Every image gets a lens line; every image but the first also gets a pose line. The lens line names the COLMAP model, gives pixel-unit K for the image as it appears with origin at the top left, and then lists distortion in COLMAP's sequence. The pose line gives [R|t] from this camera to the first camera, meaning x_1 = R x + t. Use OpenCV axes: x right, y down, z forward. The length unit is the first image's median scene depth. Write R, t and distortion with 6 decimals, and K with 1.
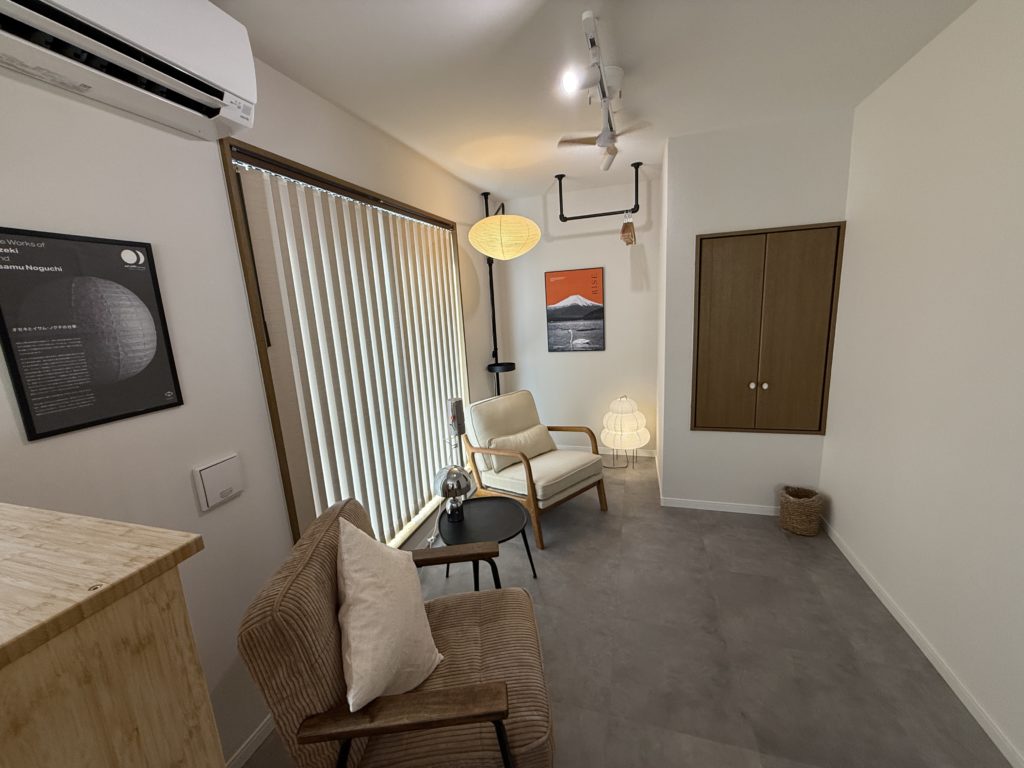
lens RADIAL K [[410.2, 0, 510.9], [0, 410.2, 383.1], [0, 0, 1]] dist [-0.002870, -0.000256]
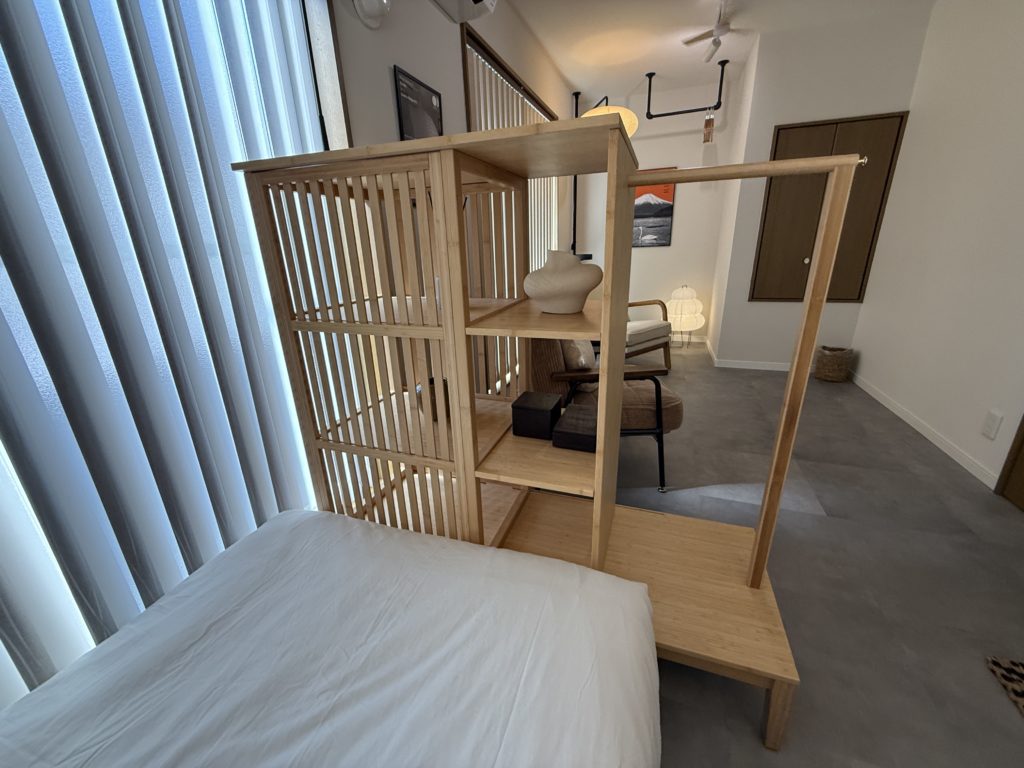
lens RADIAL K [[410.2, 0, 511.3], [0, 410.2, 382.3], [0, 0, 1]] dist [-0.002870, -0.000256]
pose [[0.998245, 0.039342, -0.044257, -0.189699], [-0.032806, 0.989640, 0.139773, 0.195528], [0.049298, -0.138076, 0.989194, -0.256716]]
